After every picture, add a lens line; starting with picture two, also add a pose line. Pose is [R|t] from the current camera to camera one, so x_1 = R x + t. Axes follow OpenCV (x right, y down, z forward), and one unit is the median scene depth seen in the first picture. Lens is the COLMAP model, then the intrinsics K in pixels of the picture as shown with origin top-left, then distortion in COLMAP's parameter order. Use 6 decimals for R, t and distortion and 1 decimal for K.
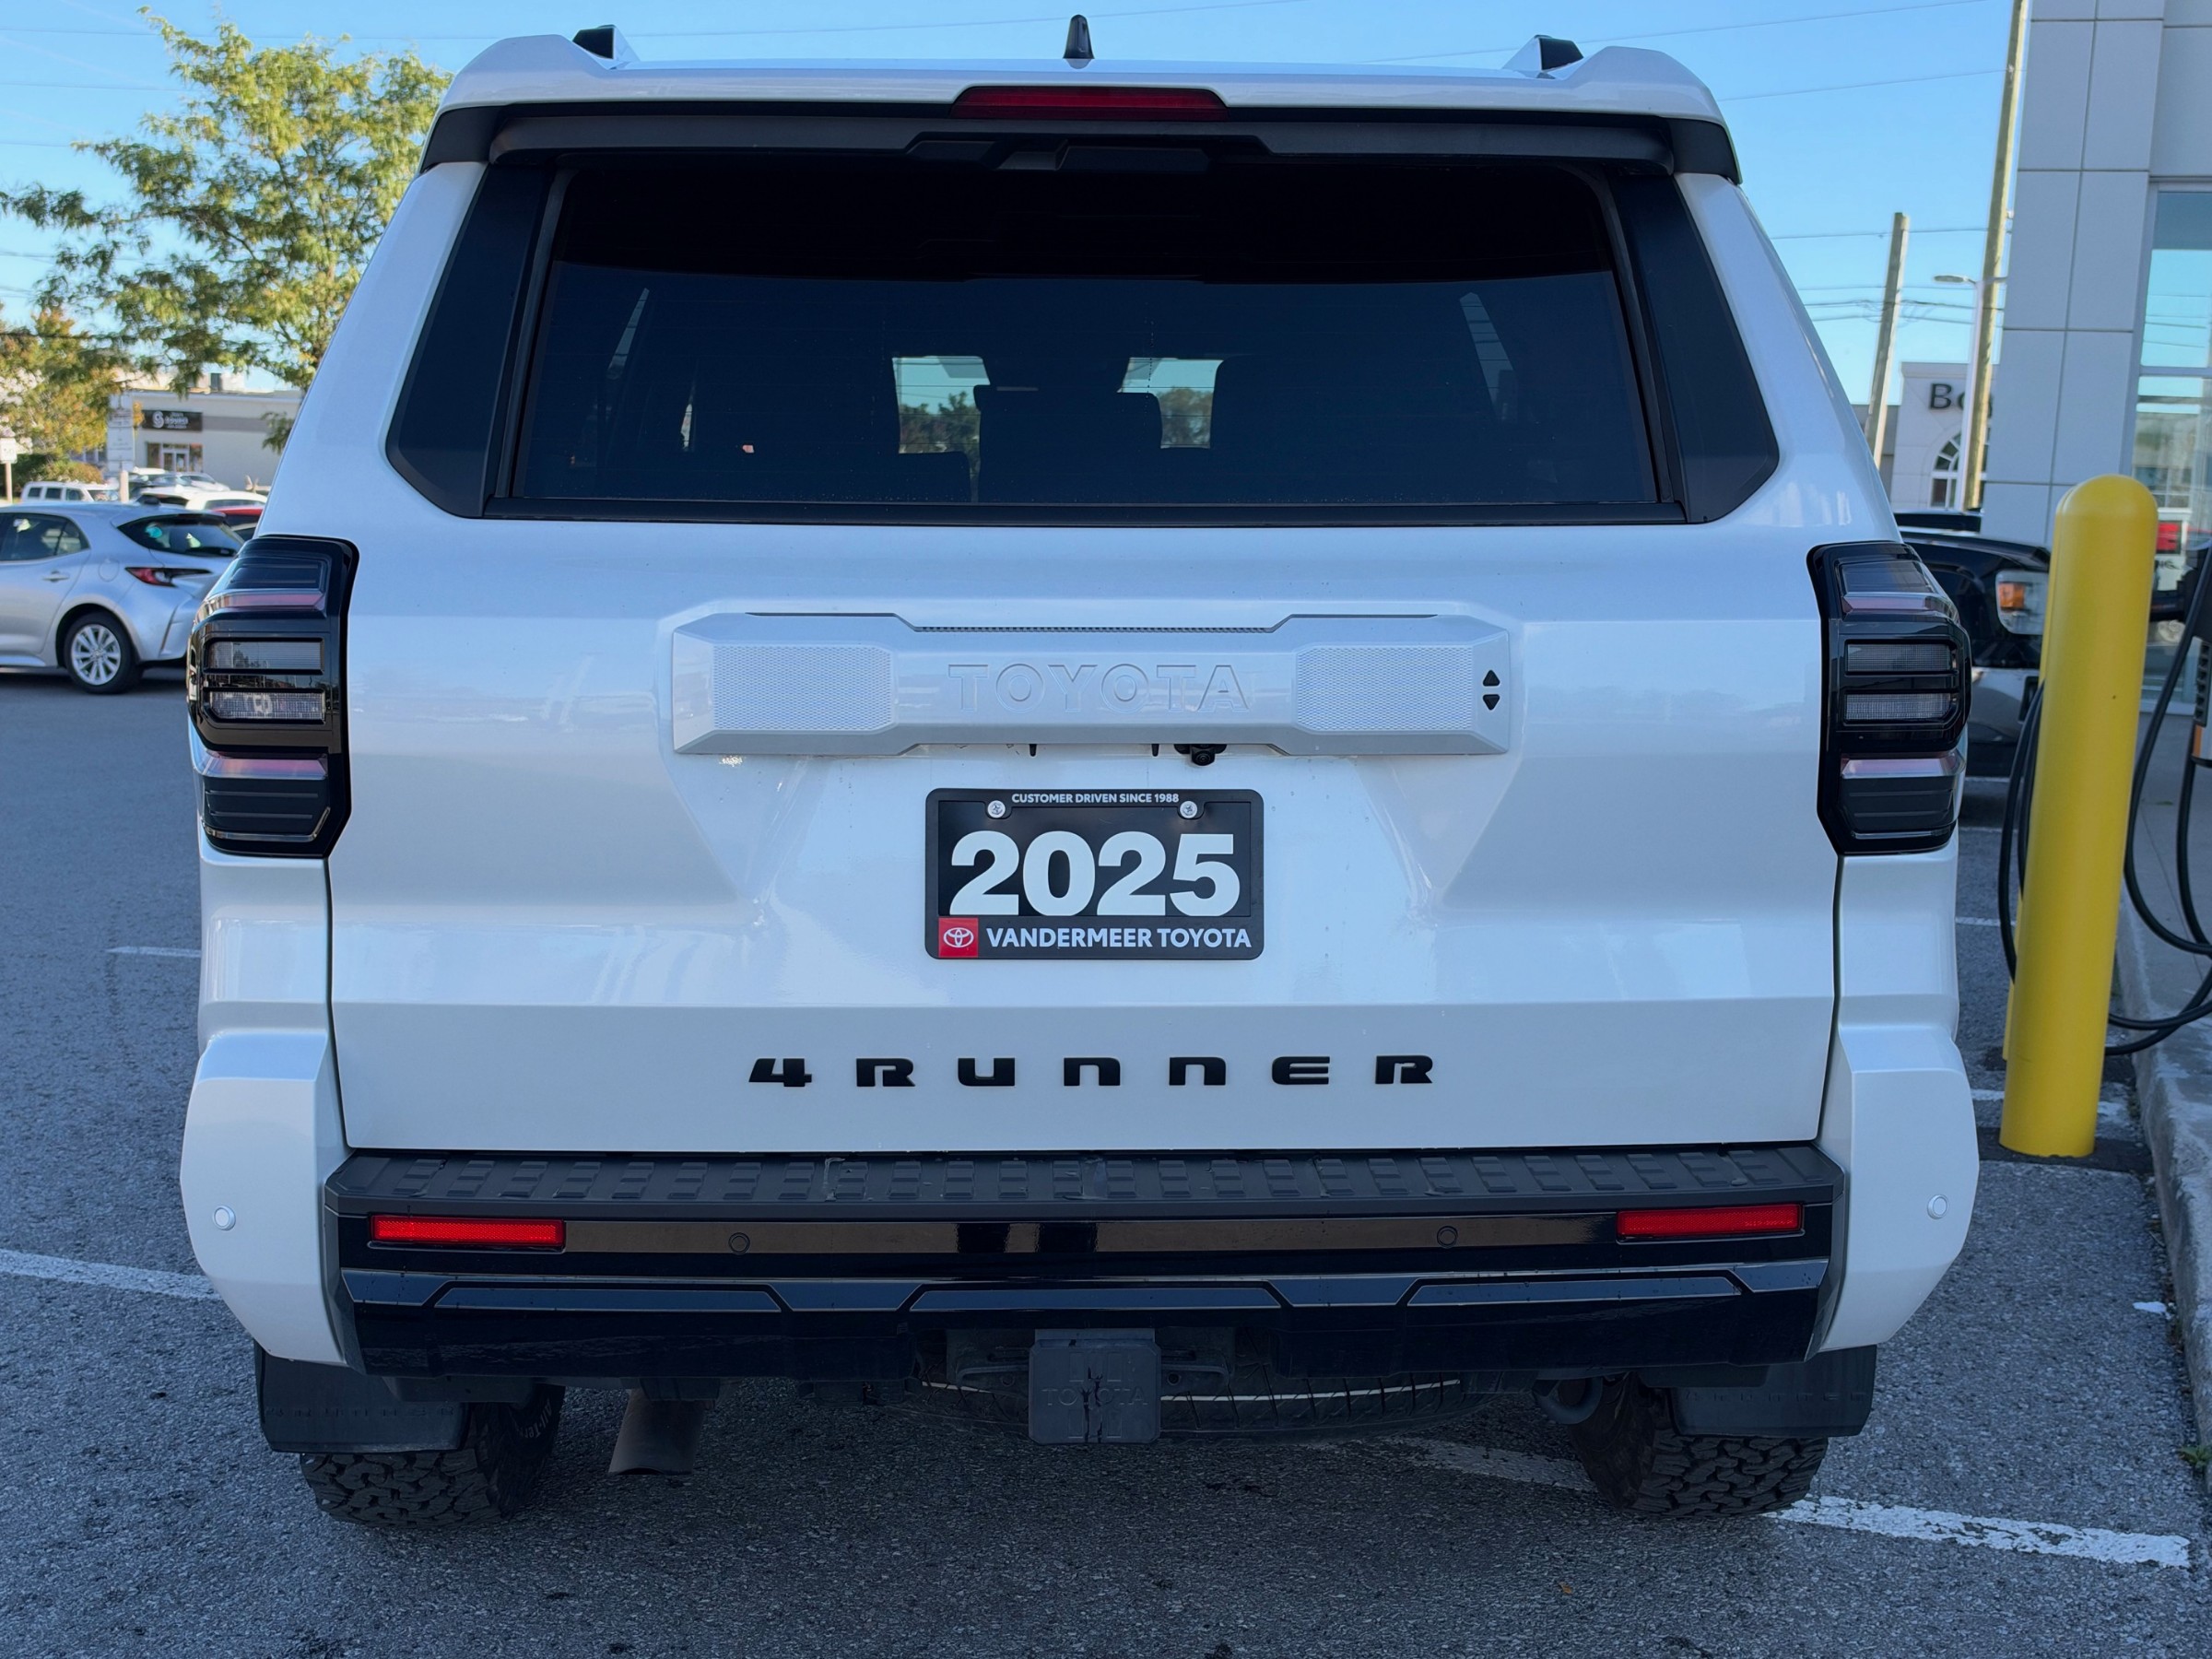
lens RADIAL K [[2454.9, 0, 1106.0], [0, 2454.9, 829.5], [0, 0, 1]] dist [0.349503, -0.005794]
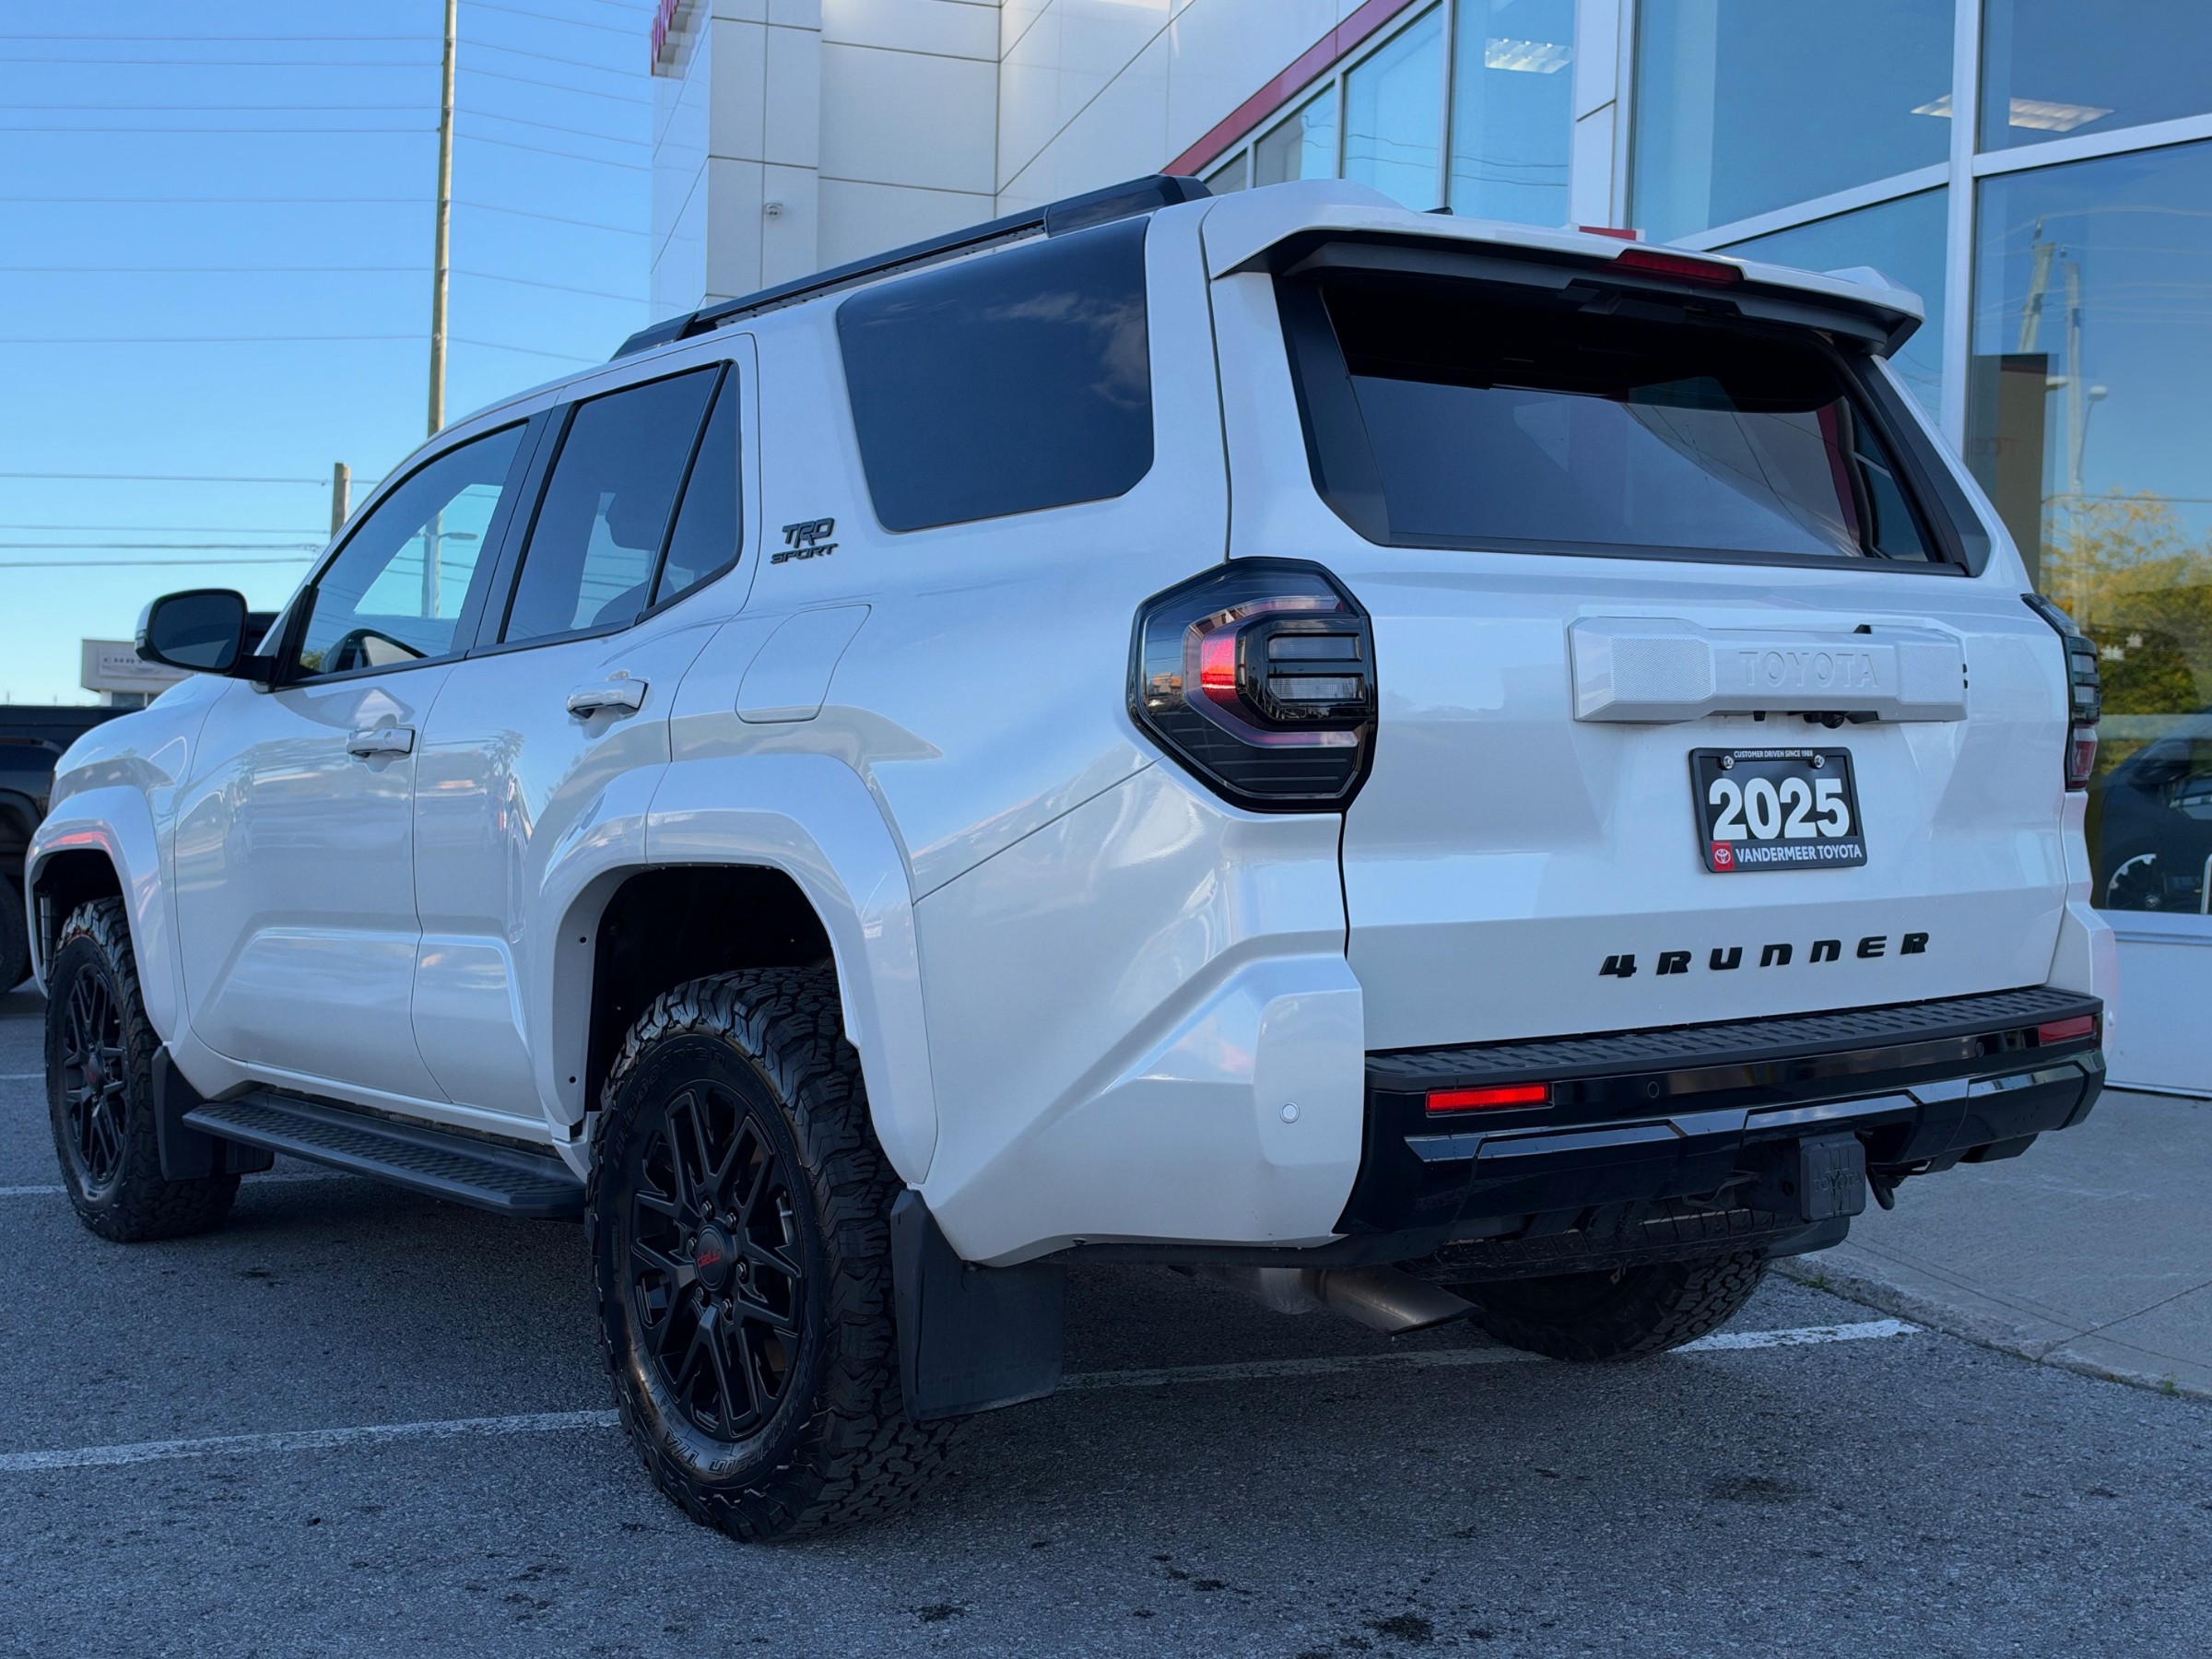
lens RADIAL K [[2454.9, 0, 1106.0], [0, 2454.9, 829.5], [0, 0, 1]] dist [0.349503, -0.005794]
pose [[0.796052, -0.025198, 0.604703, -1.158140], [0.085468, 0.993801, -0.071100, 0.097851], [-0.599163, 0.108282, 0.793271, 0.108478]]
